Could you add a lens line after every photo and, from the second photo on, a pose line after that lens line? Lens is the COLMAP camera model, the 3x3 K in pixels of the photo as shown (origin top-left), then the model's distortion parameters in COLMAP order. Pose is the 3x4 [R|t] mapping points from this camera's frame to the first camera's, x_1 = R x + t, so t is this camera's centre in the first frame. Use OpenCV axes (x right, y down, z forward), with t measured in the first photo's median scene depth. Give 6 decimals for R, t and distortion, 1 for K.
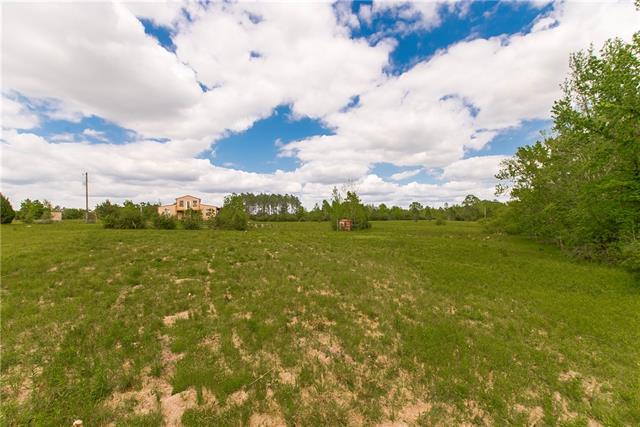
lens RADIAL K [[303.2, 0, 320.0], [0, 303.2, 213.7], [0, 0, 1]] dist [-0.002900, -0.000392]
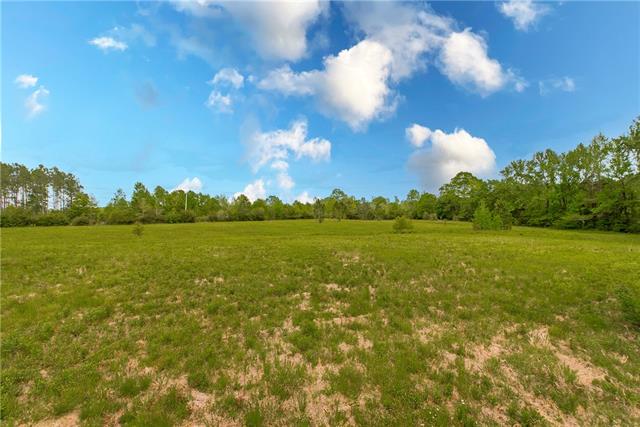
lens RADIAL K [[303.2, 0, 318.9], [0, 303.2, 212.6], [0, 0, 1]] dist [-0.002900, -0.000392]
pose [[0.834792, 0.000055, 0.550565, -0.012755], [0.001746, 0.999995, -0.002748, 0.007803], [-0.550563, 0.003255, 0.834788, 0.391684]]
